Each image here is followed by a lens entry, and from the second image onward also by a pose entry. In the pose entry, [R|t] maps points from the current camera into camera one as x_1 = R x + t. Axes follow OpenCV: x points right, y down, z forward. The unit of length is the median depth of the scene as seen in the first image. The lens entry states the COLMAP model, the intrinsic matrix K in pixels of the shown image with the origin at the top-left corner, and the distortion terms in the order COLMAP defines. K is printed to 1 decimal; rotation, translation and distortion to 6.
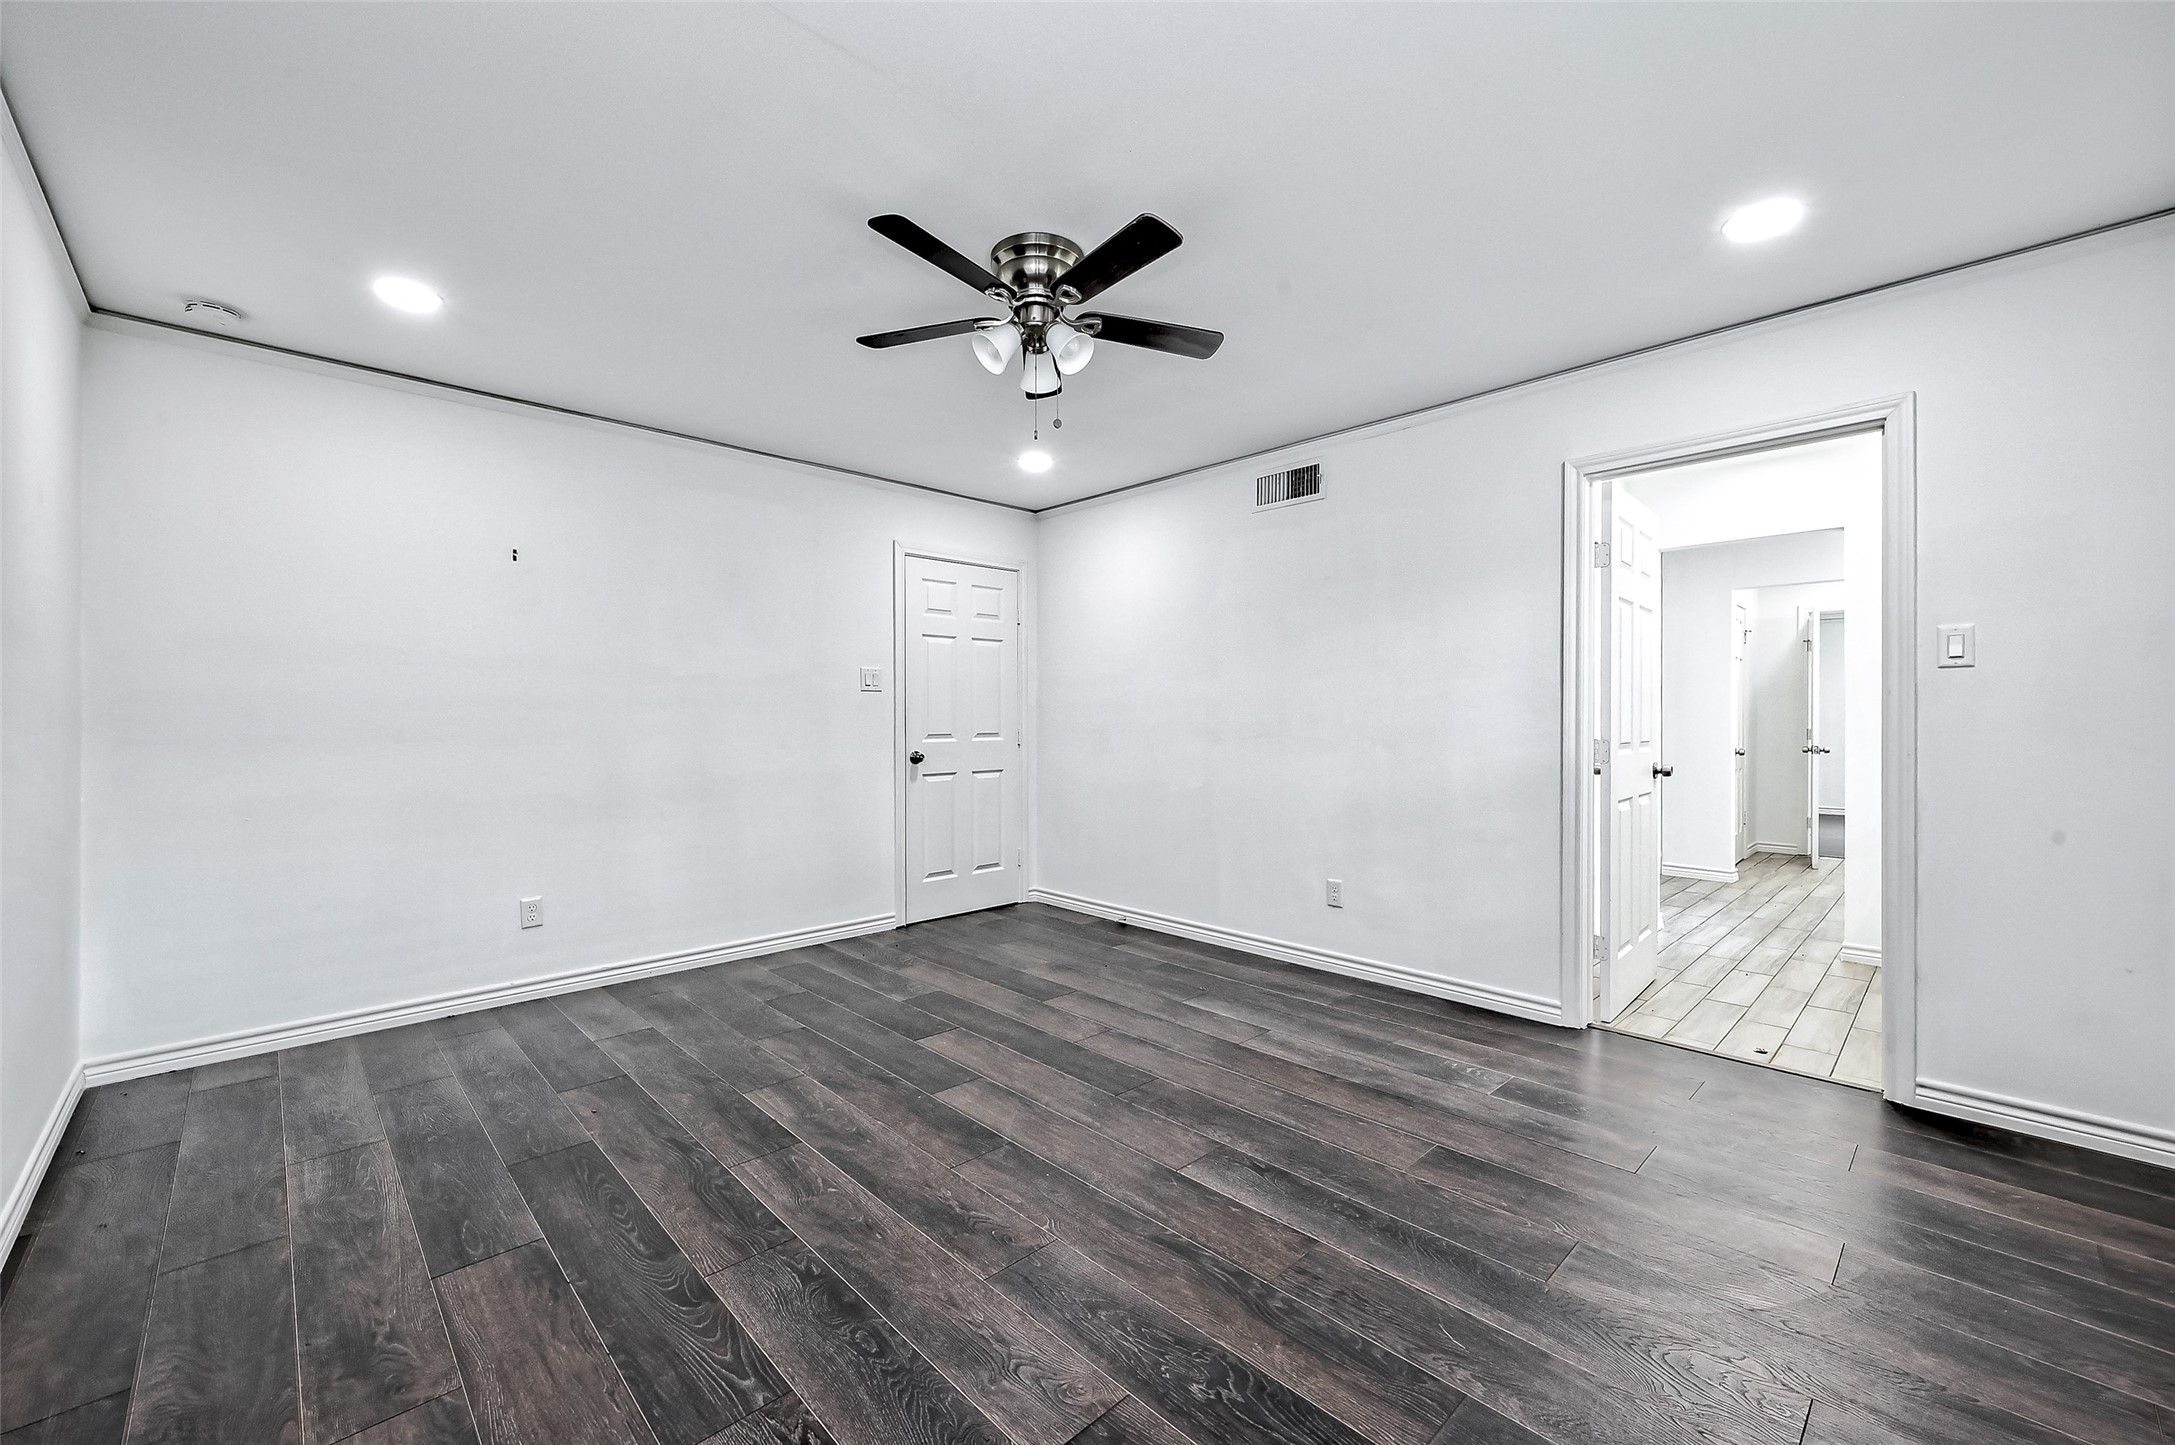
lens RADIAL K [[877.4, 0, 1076.7], [0, 877.4, 717.7], [0, 0, 1]] dist [-0.006357, -0.000242]
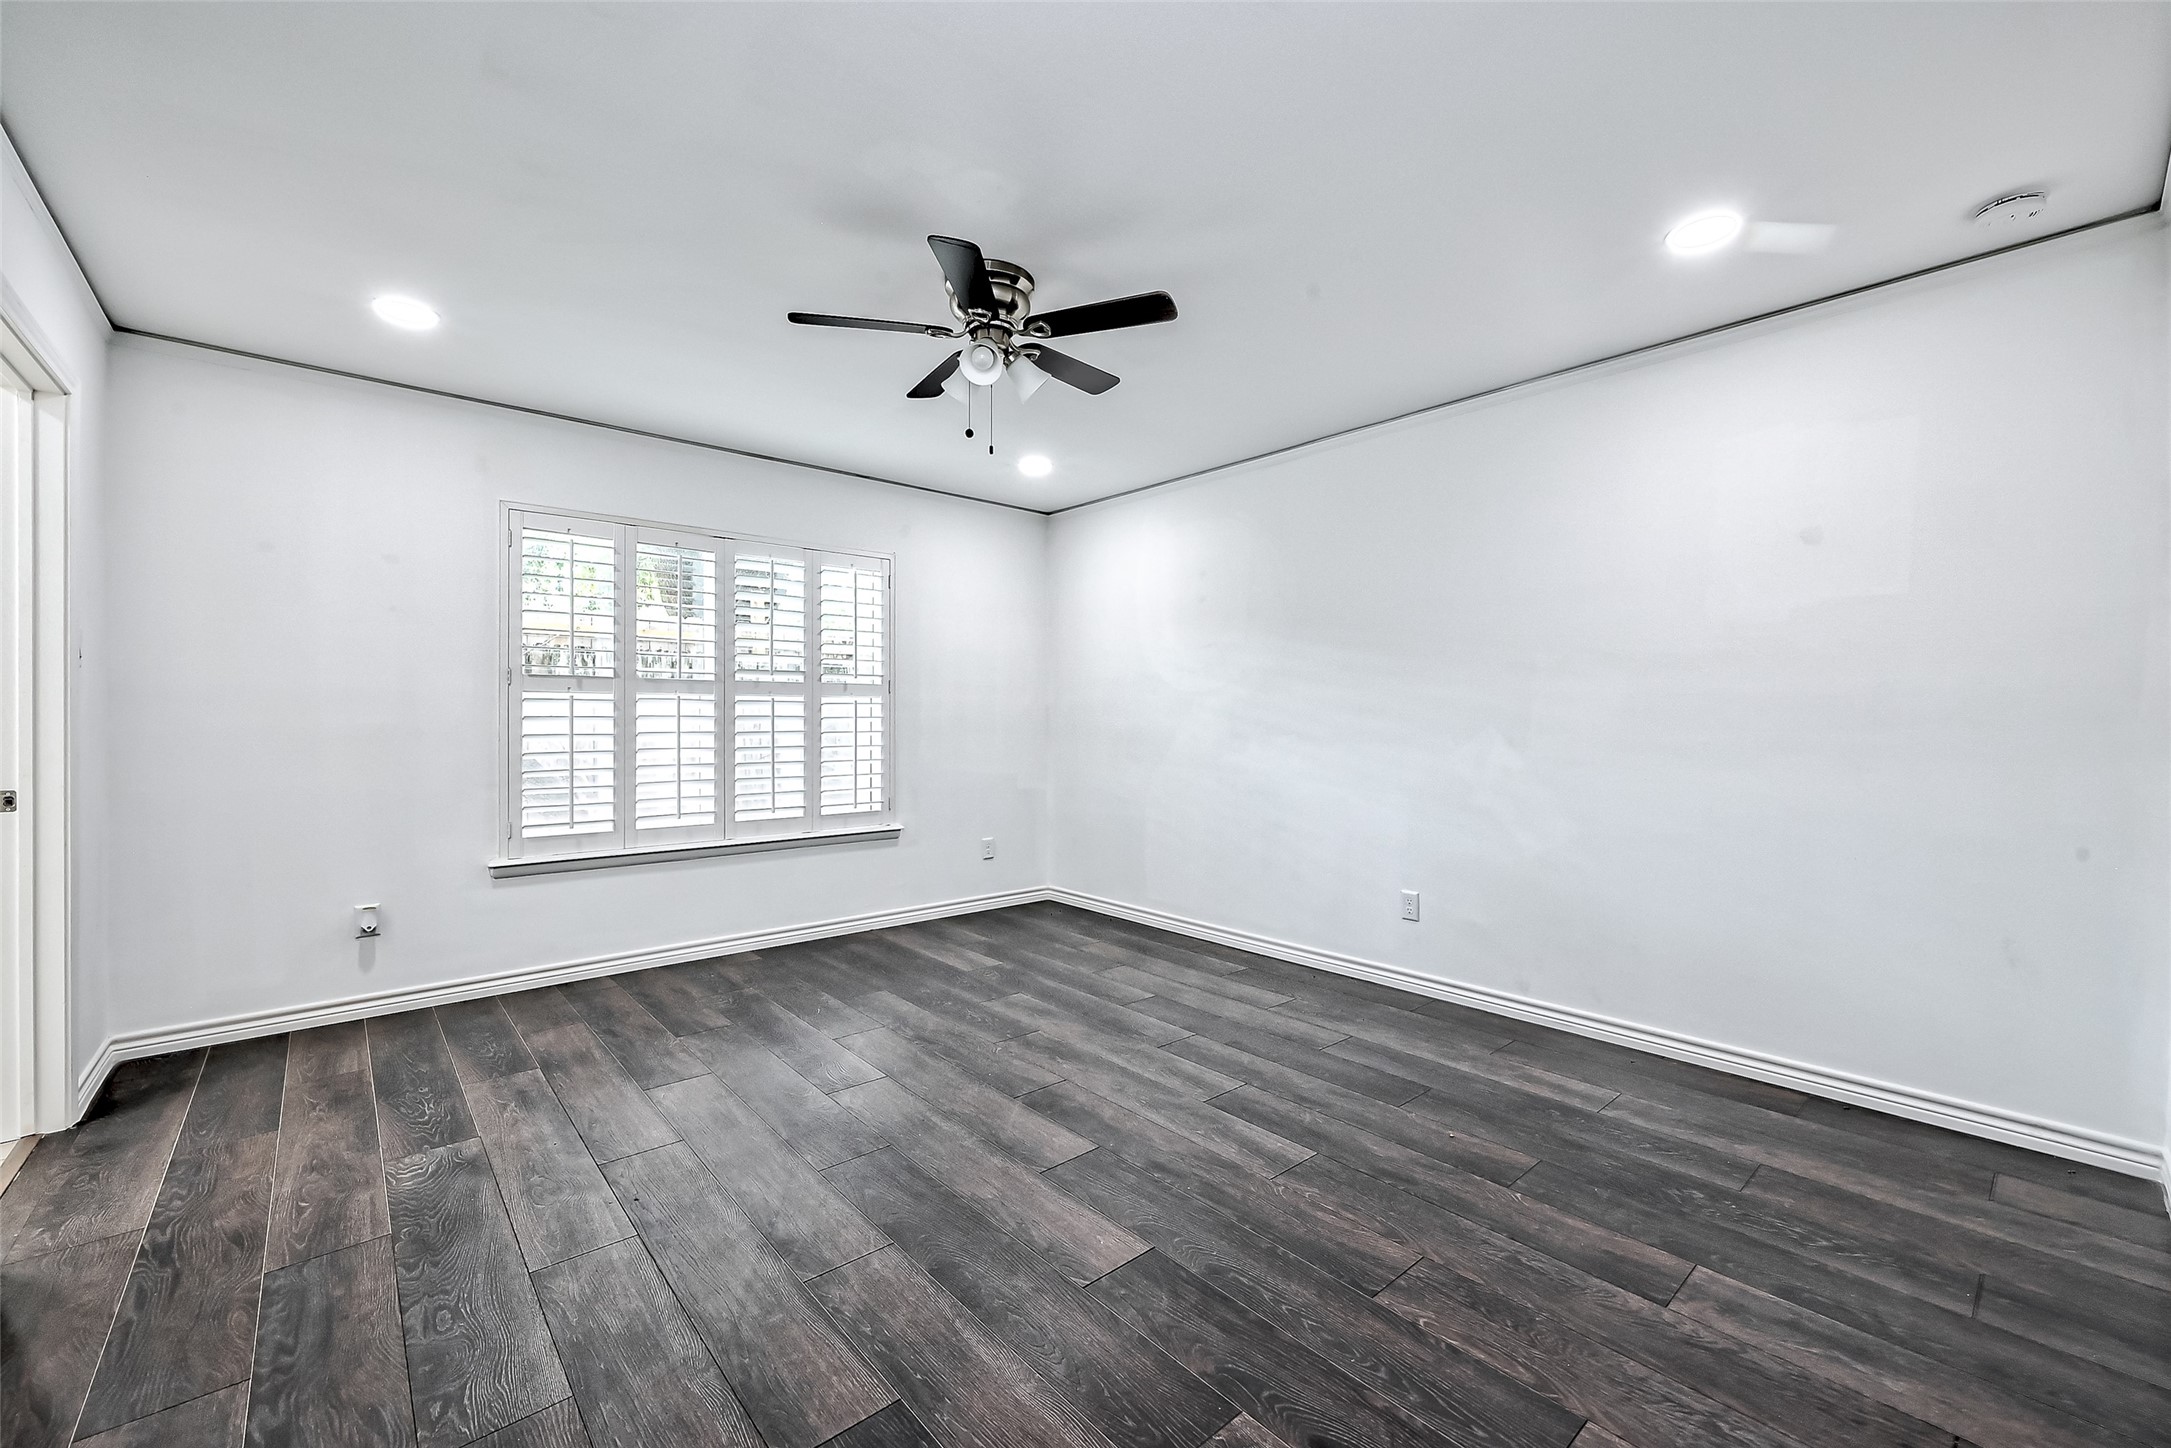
lens RADIAL K [[865.1, 0, 1093.5], [0, 865.1, 719.0], [0, 0, 1]] dist [-0.002125, 0.000727]
pose [[-0.999070, -0.002278, 0.043052, -0.204339], [-0.002159, 0.999994, 0.002805, -0.000898], [-0.043058, 0.002710, -0.999069, 1.936773]]
